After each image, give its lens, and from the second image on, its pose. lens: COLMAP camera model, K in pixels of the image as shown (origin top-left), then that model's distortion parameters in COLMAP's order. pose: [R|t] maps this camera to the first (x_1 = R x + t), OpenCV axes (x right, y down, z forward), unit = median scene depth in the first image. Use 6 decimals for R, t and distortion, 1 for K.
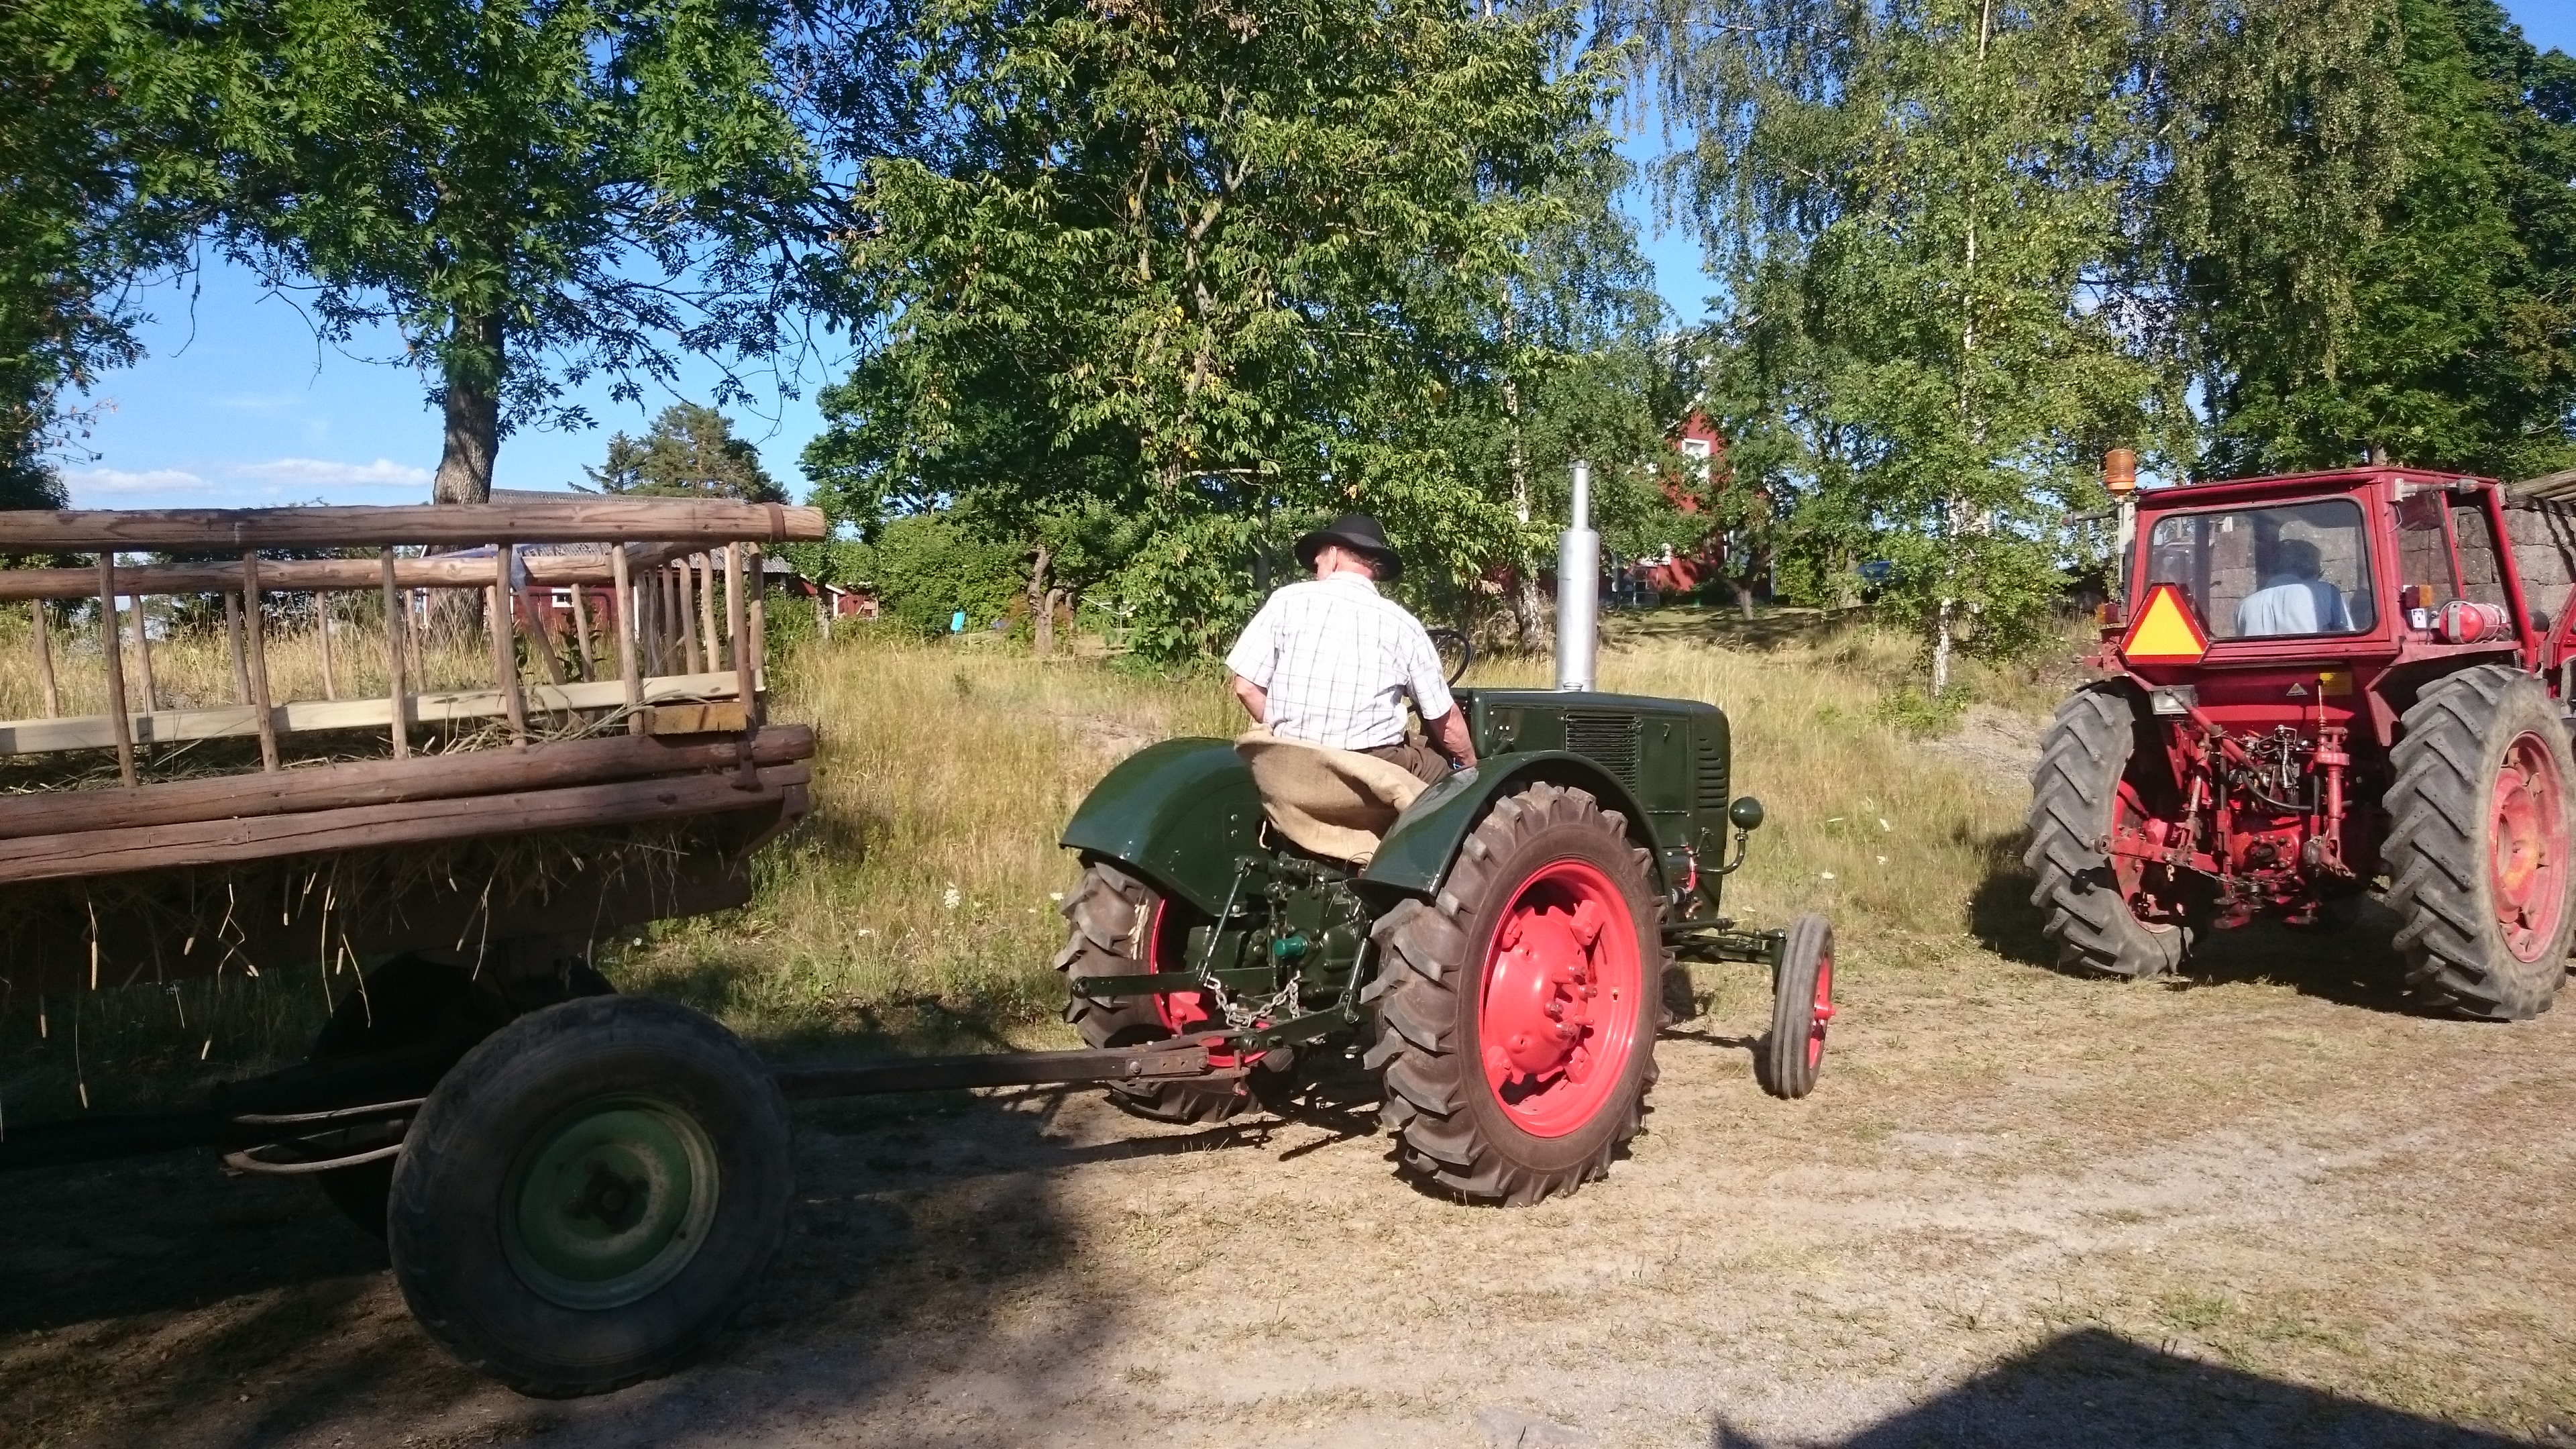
lens RADIAL K [[1862.4, 0, 1288.0], [0, 1862.4, 692.4], [0, 0, 1]] dist [0.001183, -0.007062]
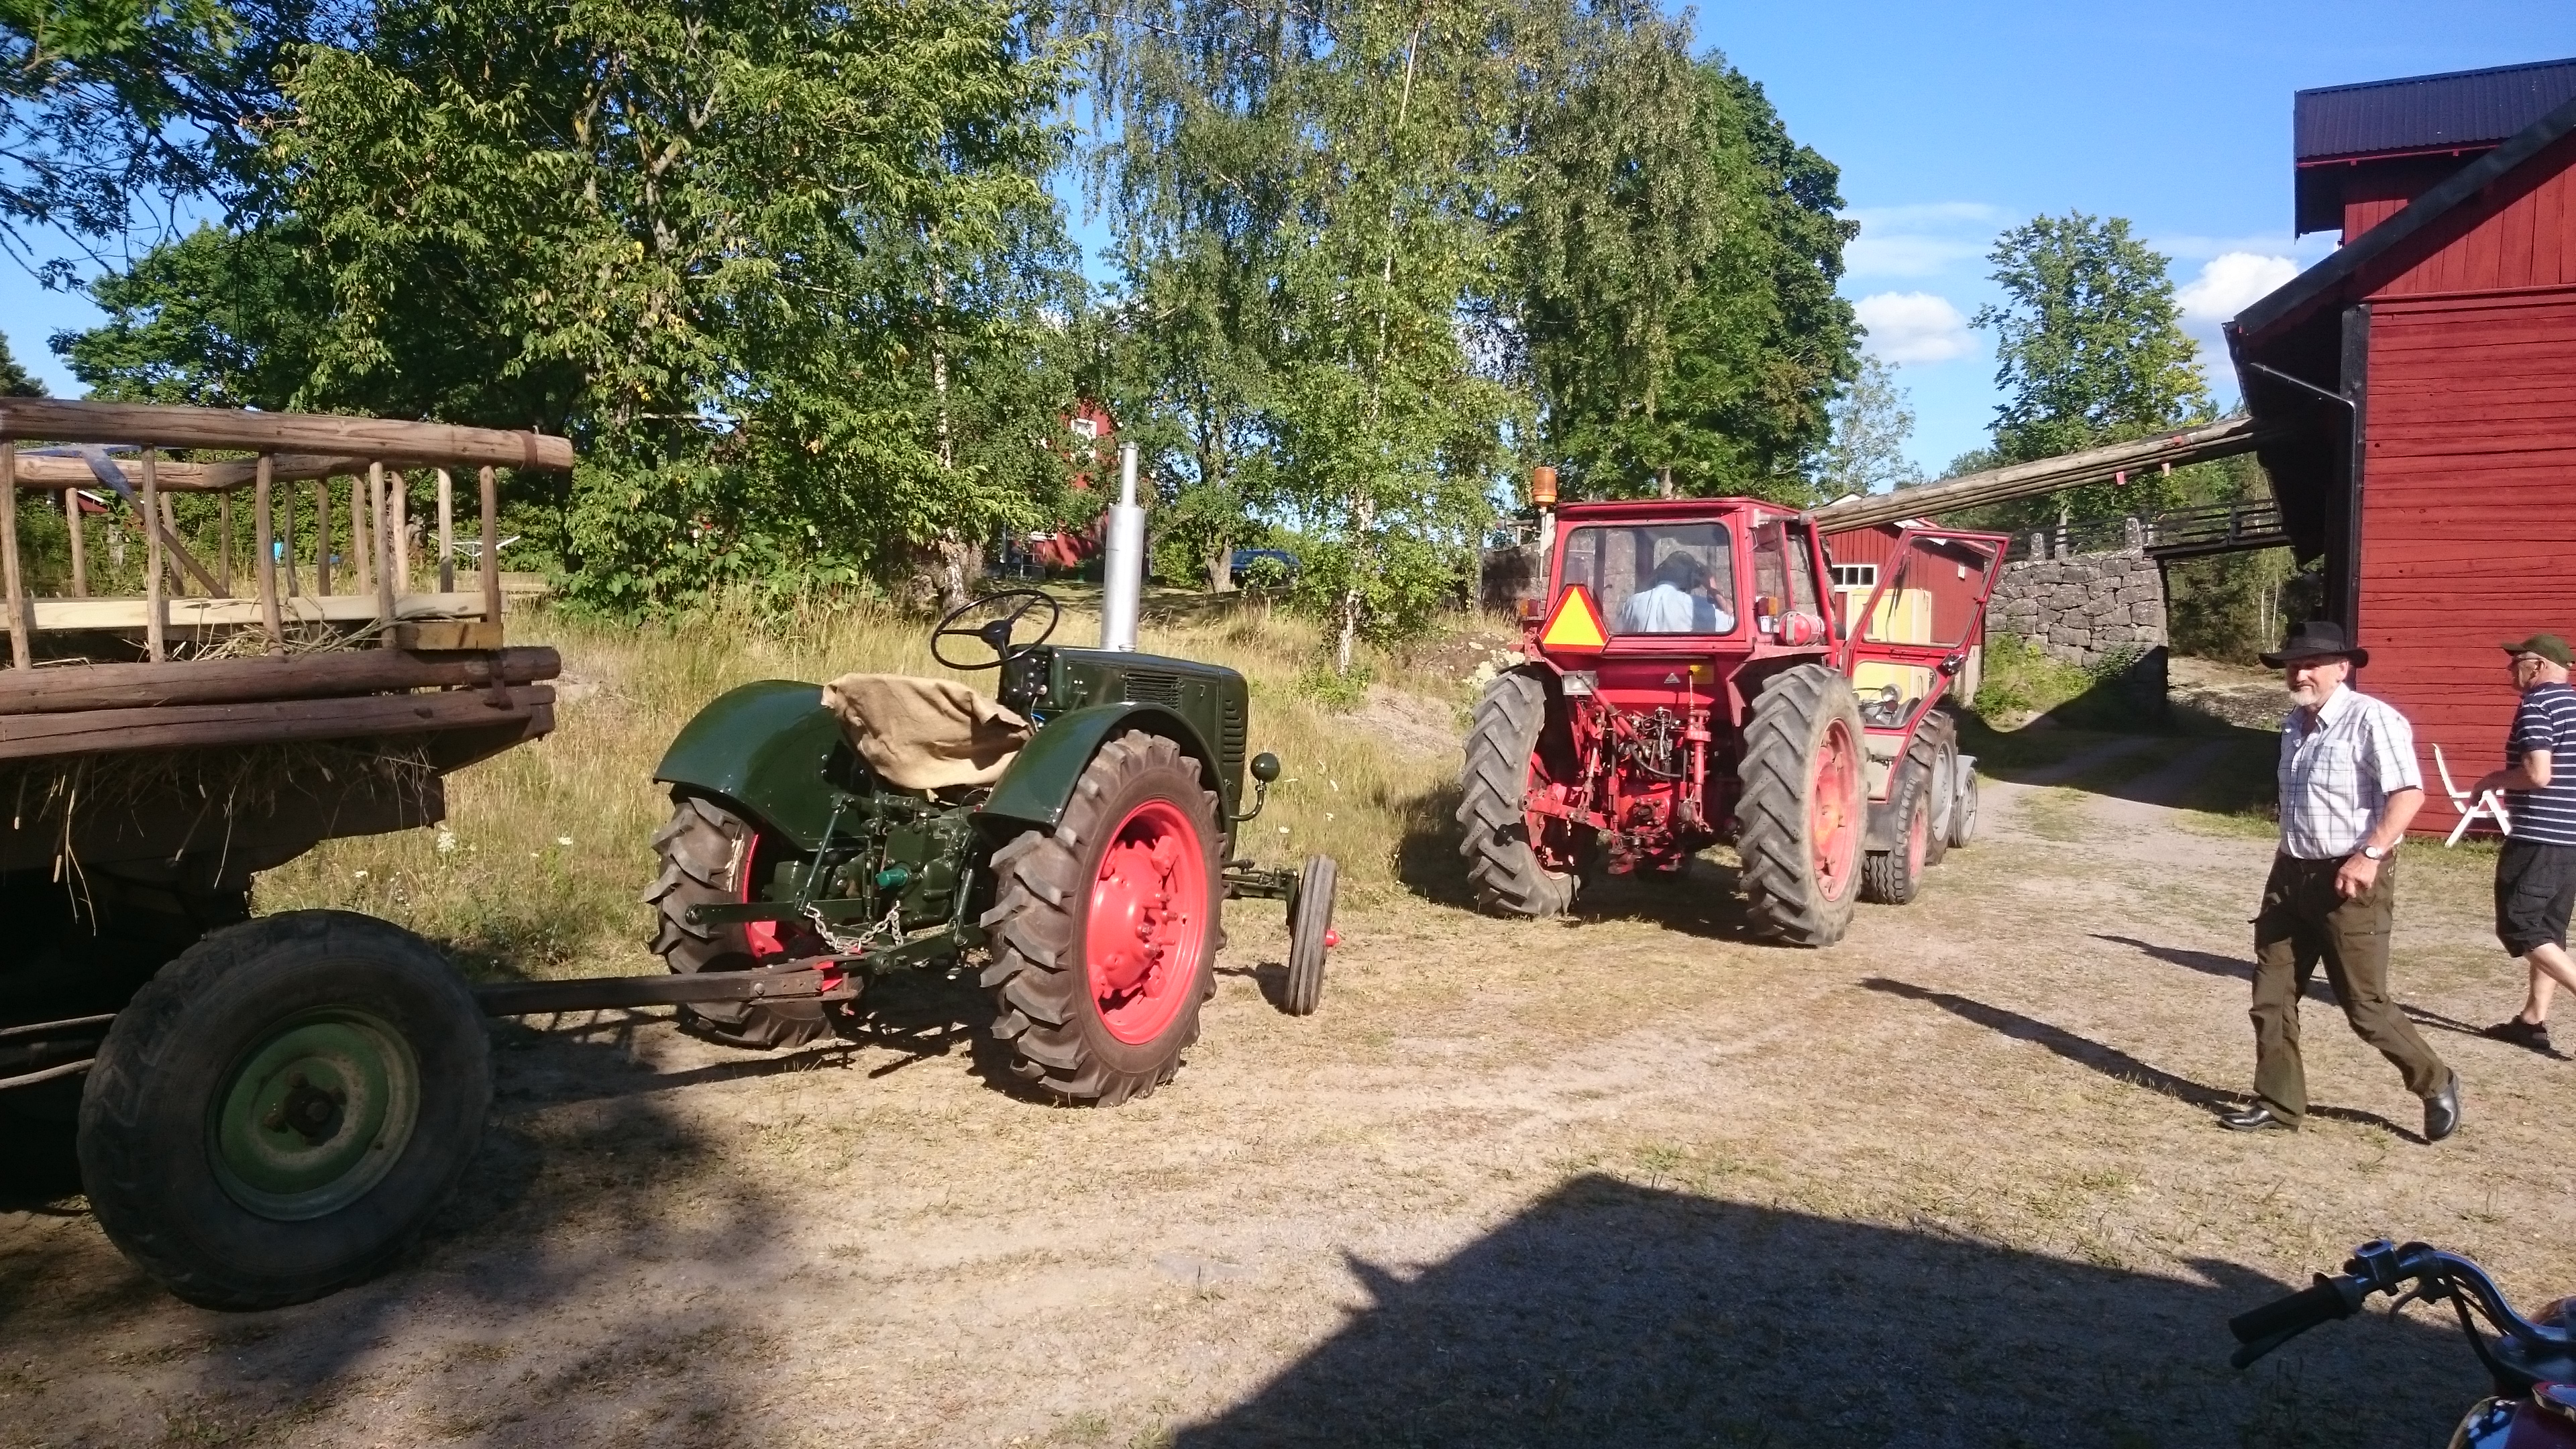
lens RADIAL K [[1841.6, 0, 1288.0], [0, 1841.6, 724.5], [0, 0, 1]] dist [0.005283, -0.004423]
pose [[0.942922, 0.029586, 0.331697, -0.098661], [-0.040819, 0.998803, 0.026947, 0.007419], [-0.330503, -0.038948, 0.943001, -0.050156]]
